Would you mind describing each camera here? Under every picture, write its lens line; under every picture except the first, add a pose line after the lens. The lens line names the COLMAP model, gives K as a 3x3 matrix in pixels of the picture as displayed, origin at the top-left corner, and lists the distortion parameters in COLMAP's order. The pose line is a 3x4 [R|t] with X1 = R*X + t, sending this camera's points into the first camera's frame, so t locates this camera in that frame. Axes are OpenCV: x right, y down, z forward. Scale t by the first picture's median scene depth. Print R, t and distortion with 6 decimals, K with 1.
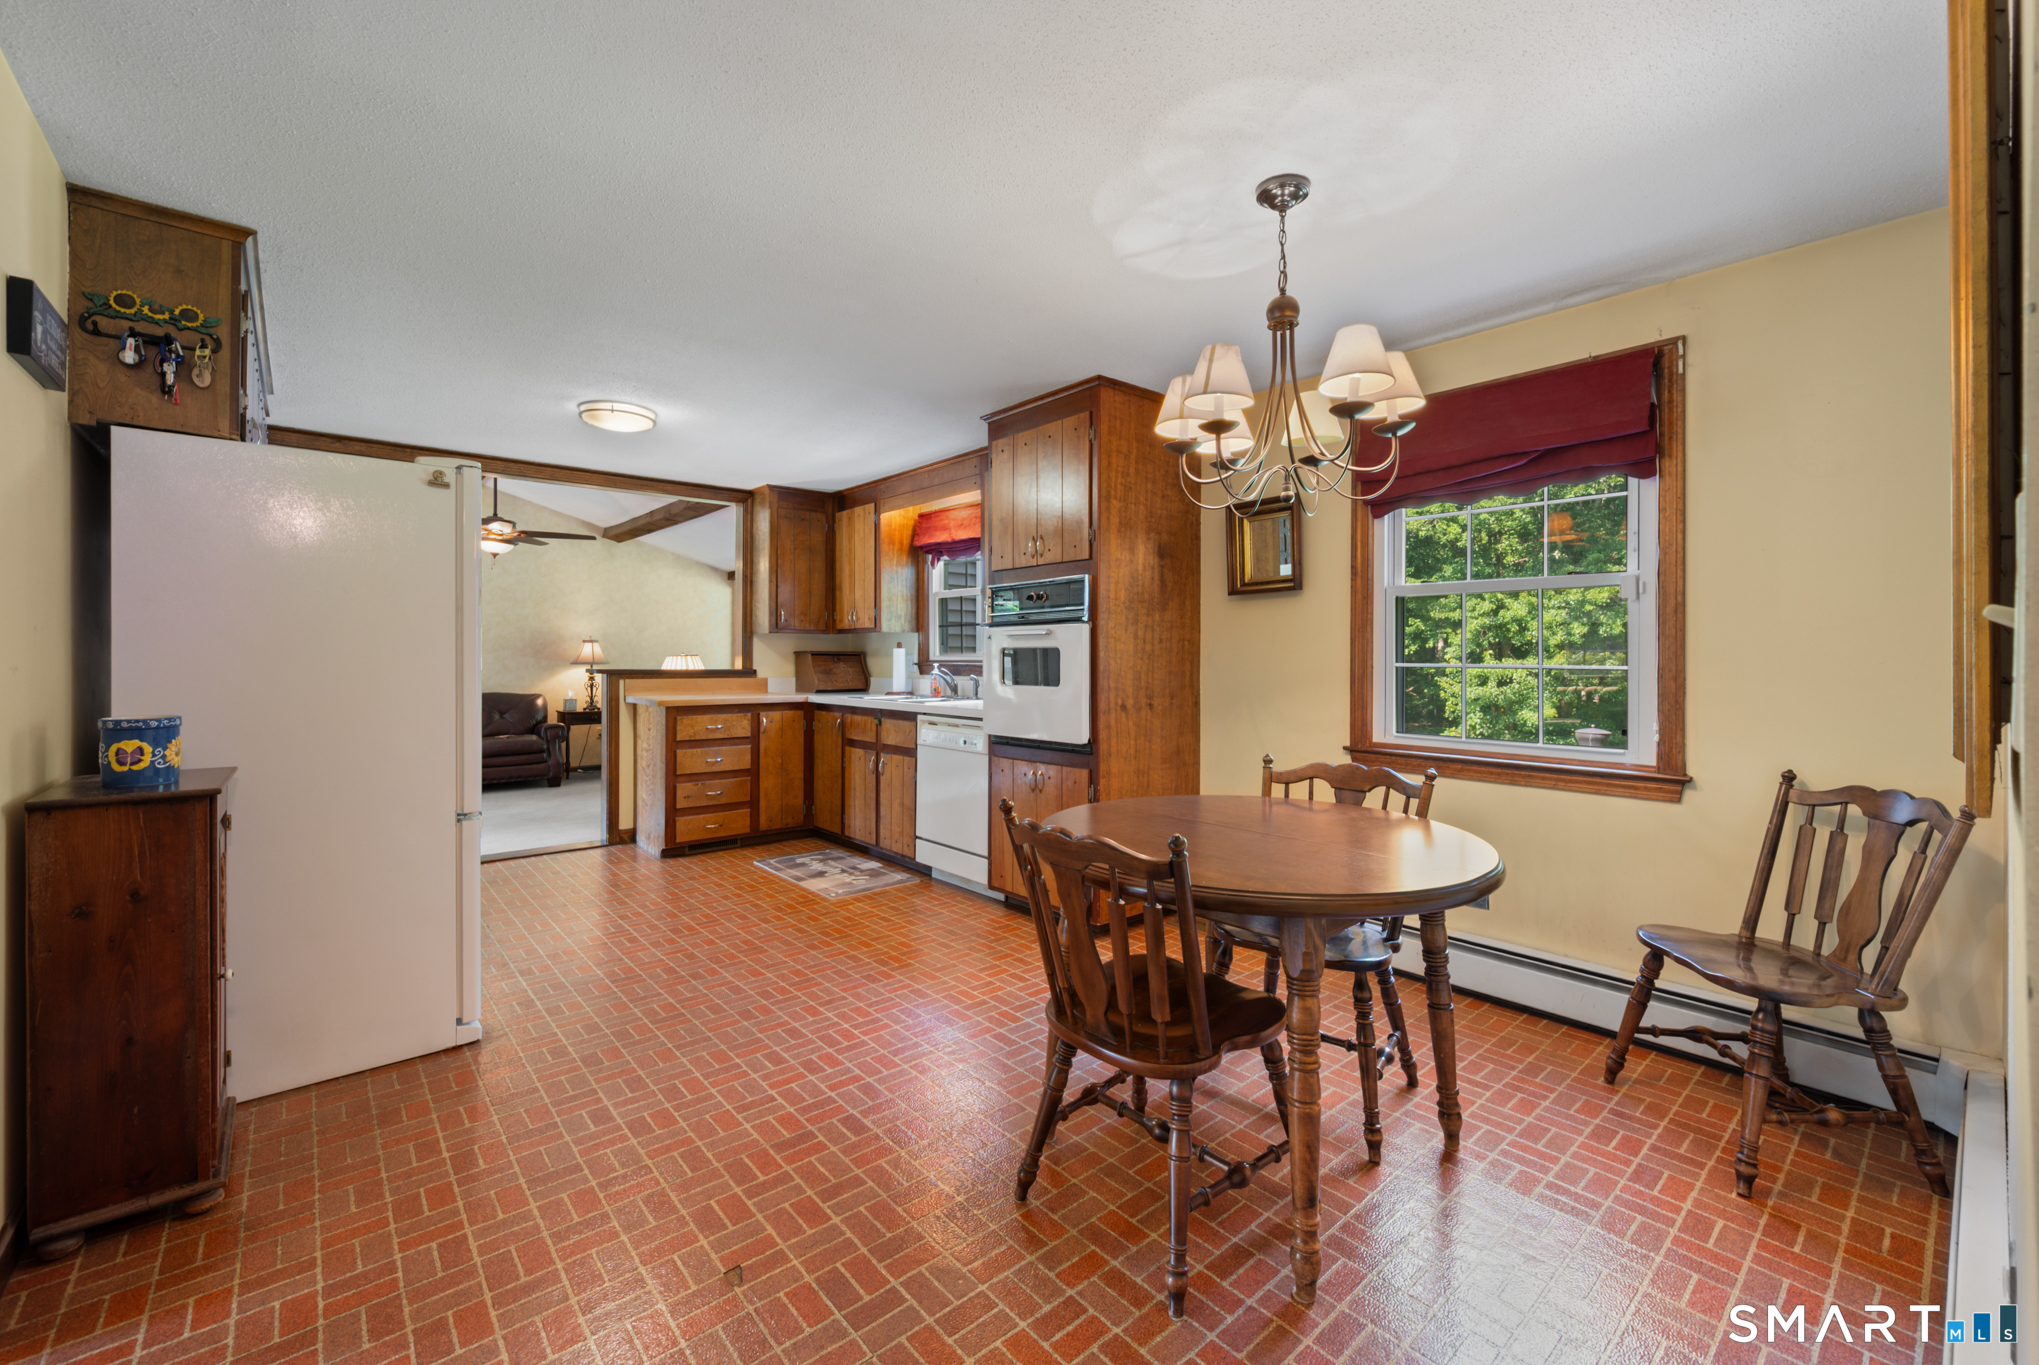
lens RADIAL K [[830.9, 0, 1032.7], [0, 830.9, 657.5], [0, 0, 1]] dist [0.000437, 0.000012]
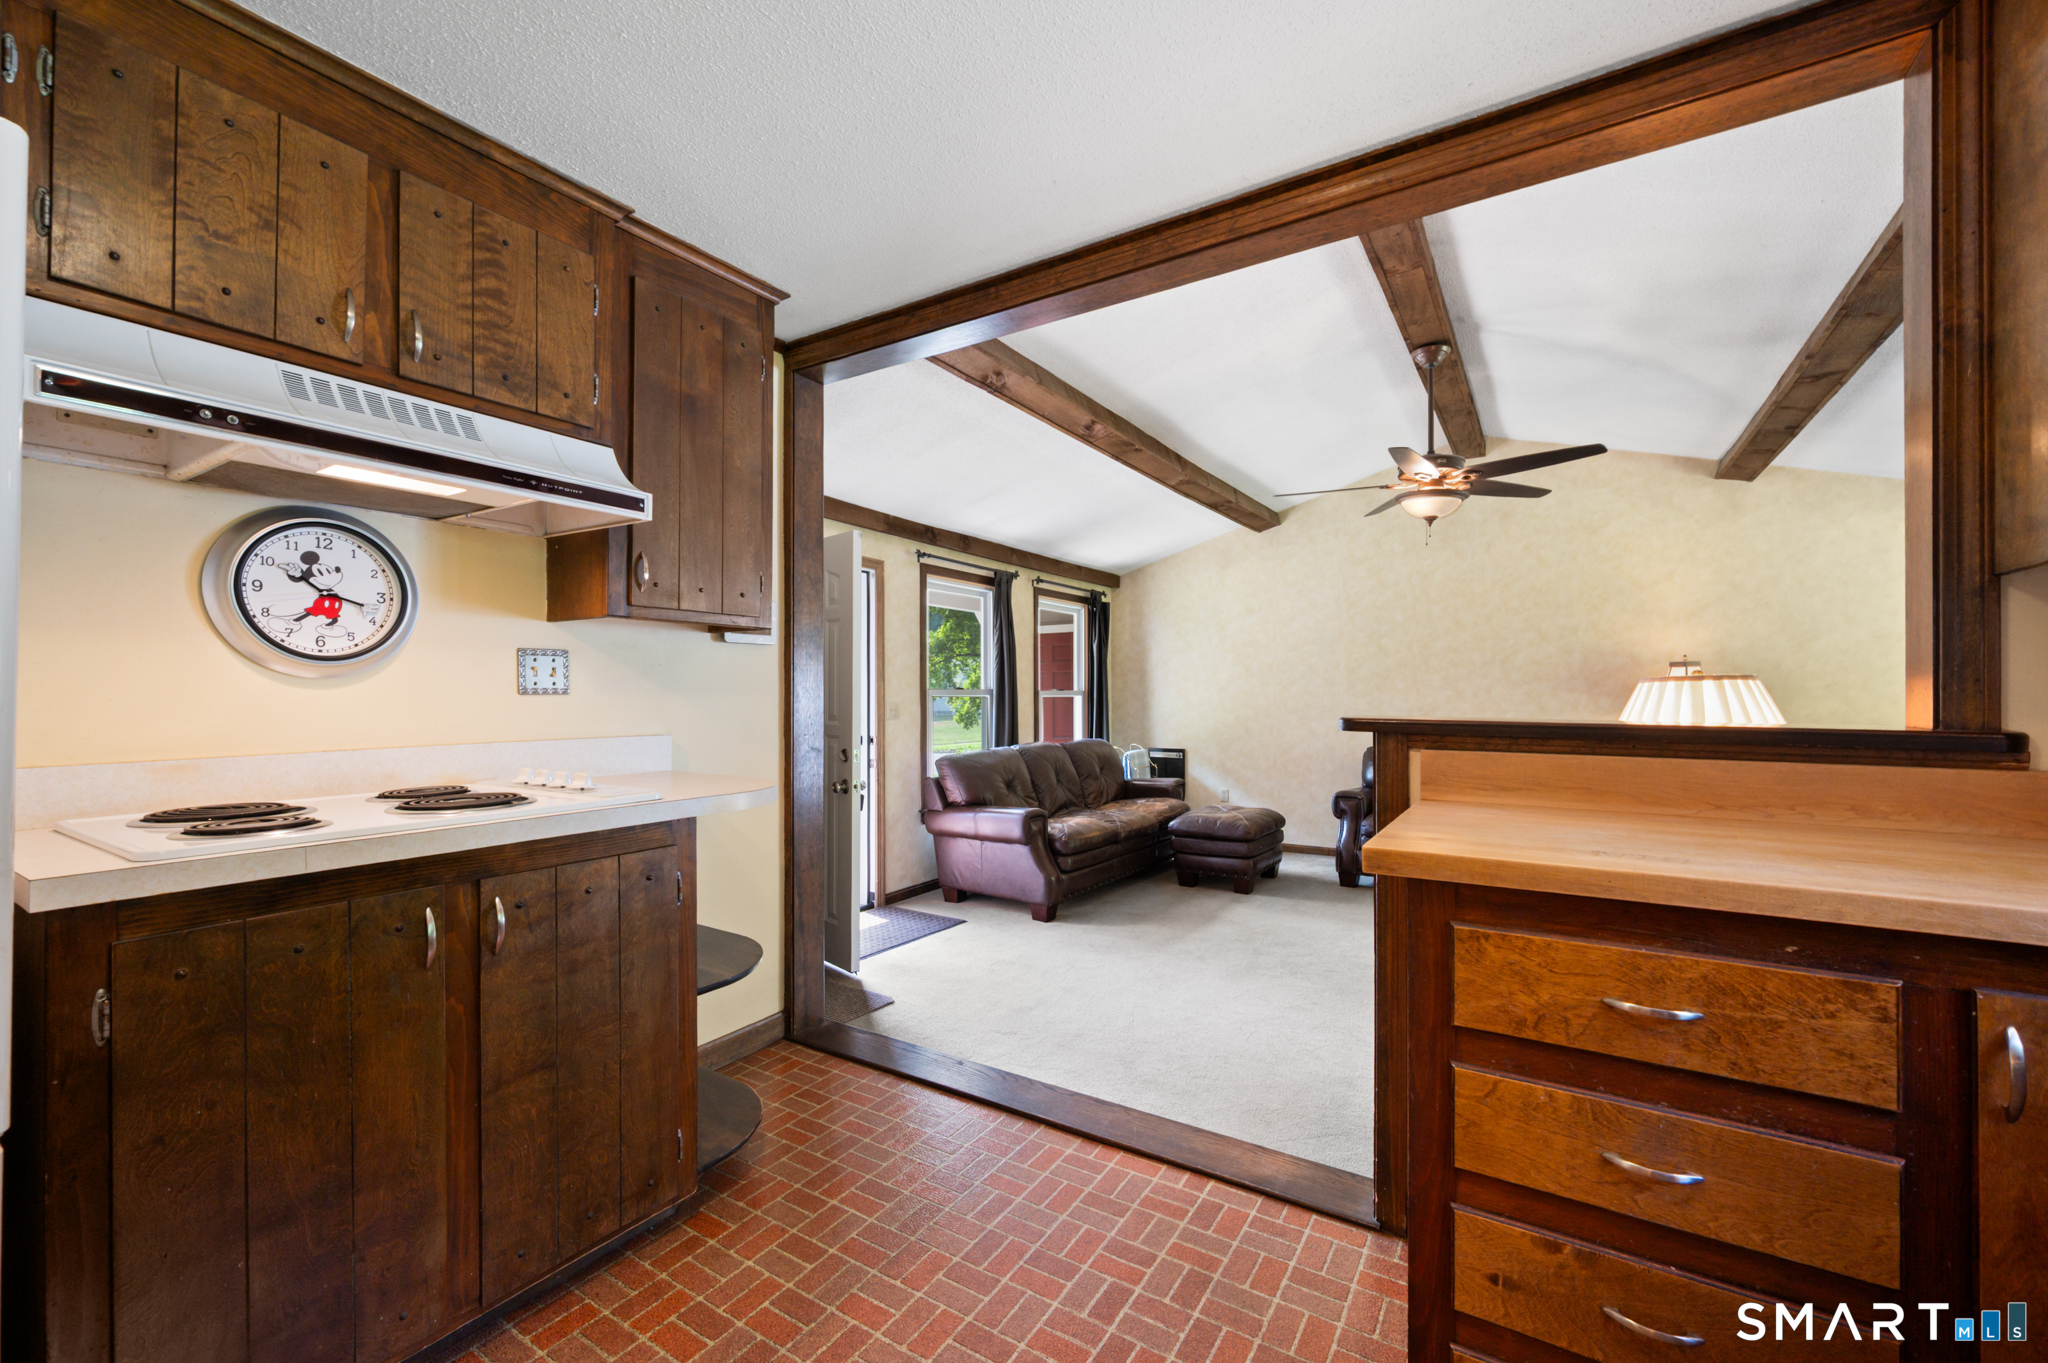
lens RADIAL K [[828.8, 0, 1022.5], [0, 828.8, 690.9], [0, 0, 1]] dist [-0.003256, 0.000860]
pose [[0.278650, -0.007092, -0.960367, -0.219442], [0.000016, 0.999973, -0.007379, 0.005223], [0.960393, 0.002041, 0.278642, 0.764618]]
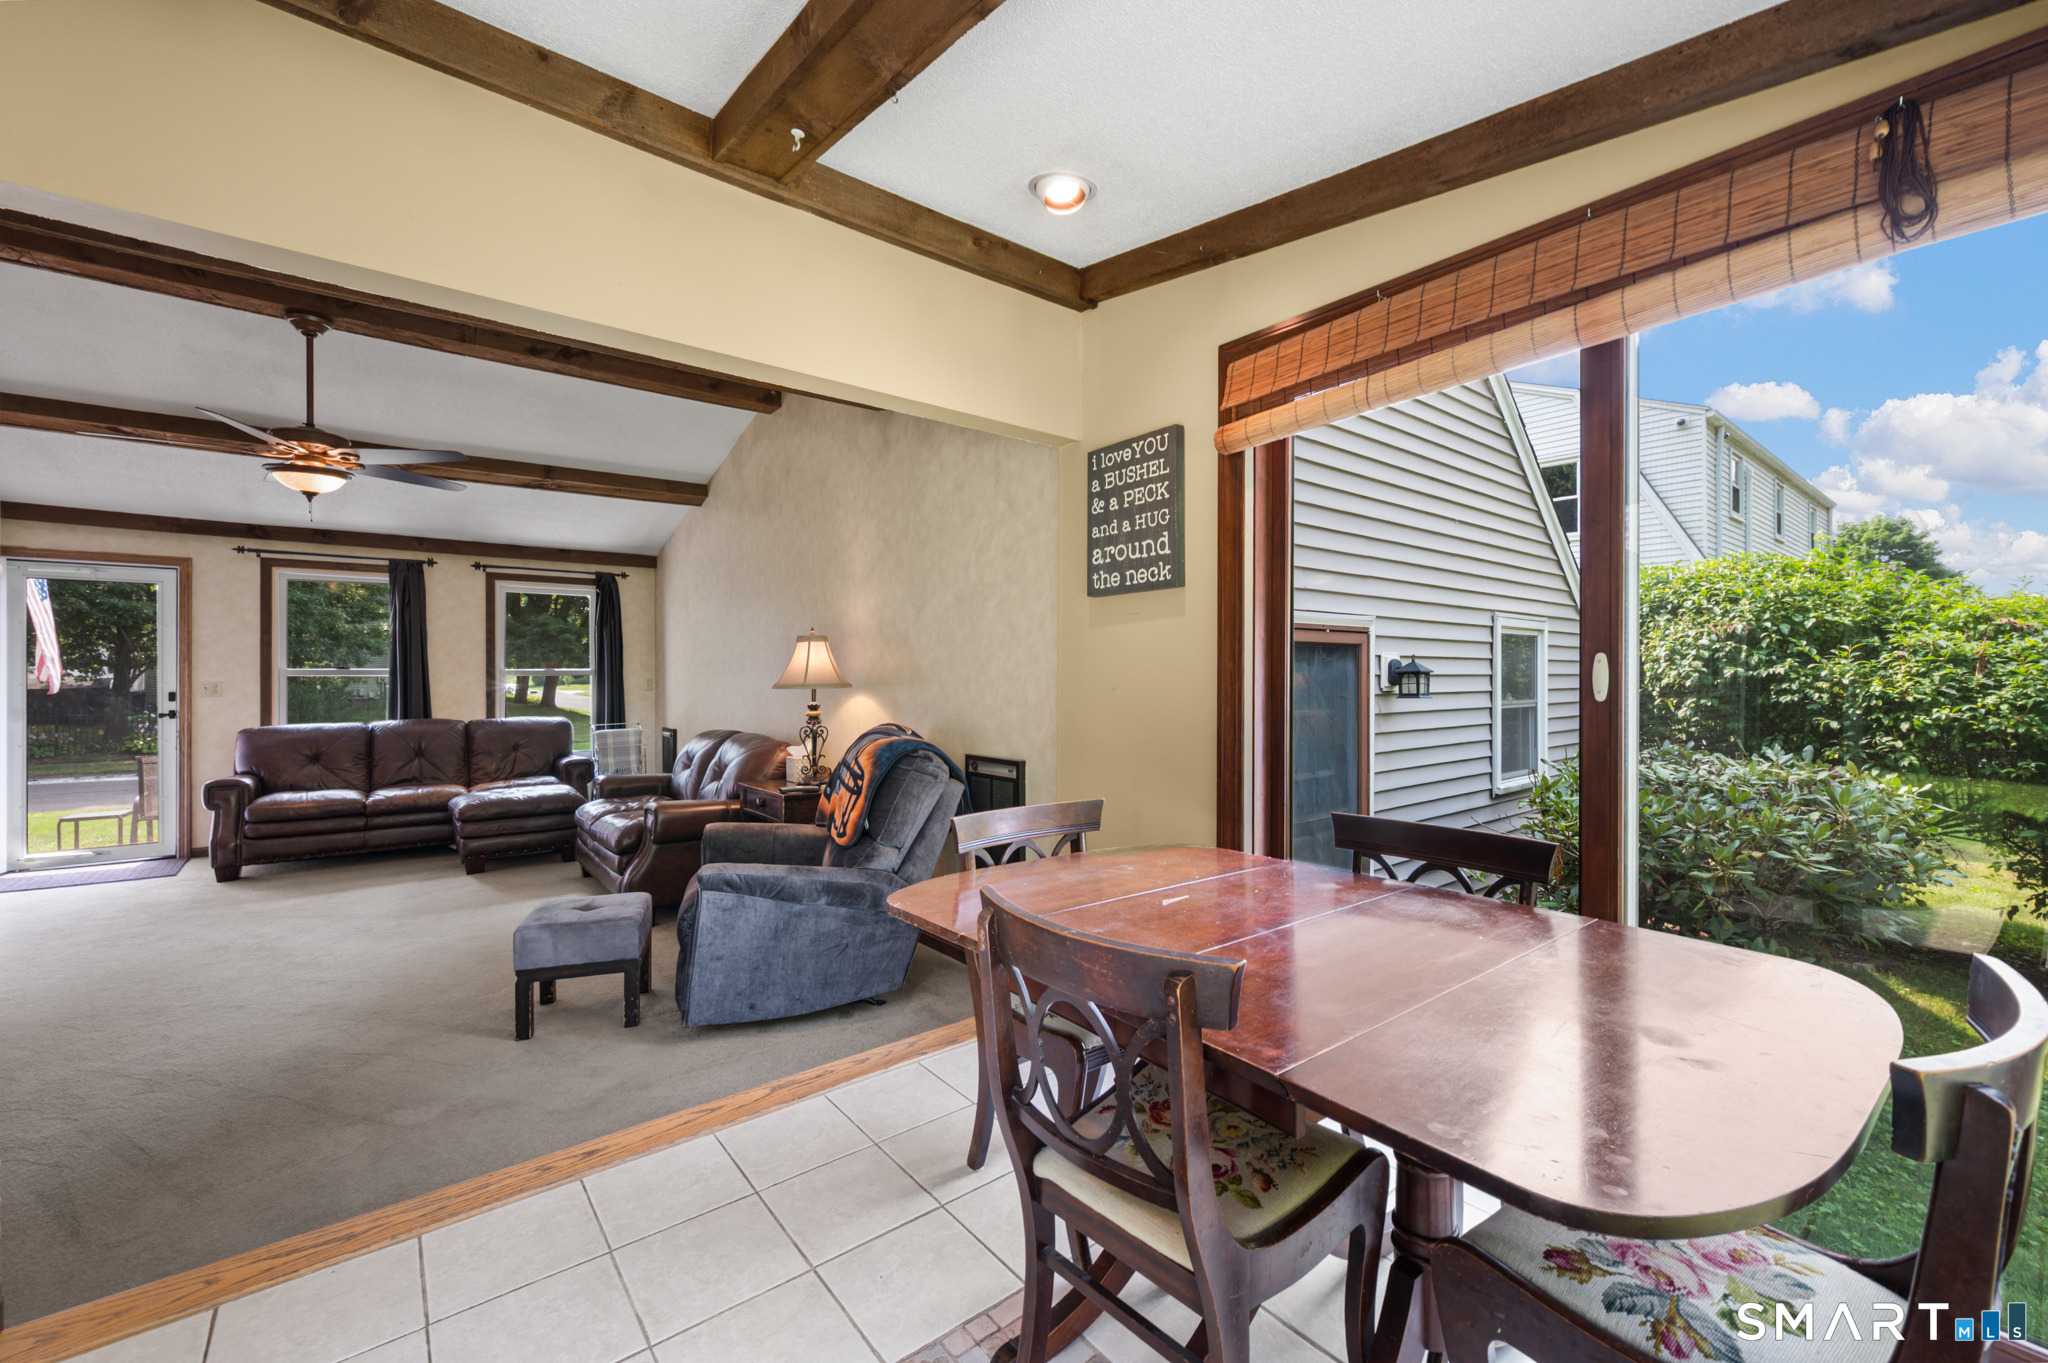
lens RADIAL K [[828.8, 0, 1056.8], [0, 828.8, 678.0], [0, 0, 1]] dist [-0.003256, 0.000860]
pose [[-0.027743, 0.007008, -0.999591, -0.118025], [-0.001239, 0.999974, 0.007045, -0.003353], [0.999614, 0.001434, -0.027734, 2.154538]]
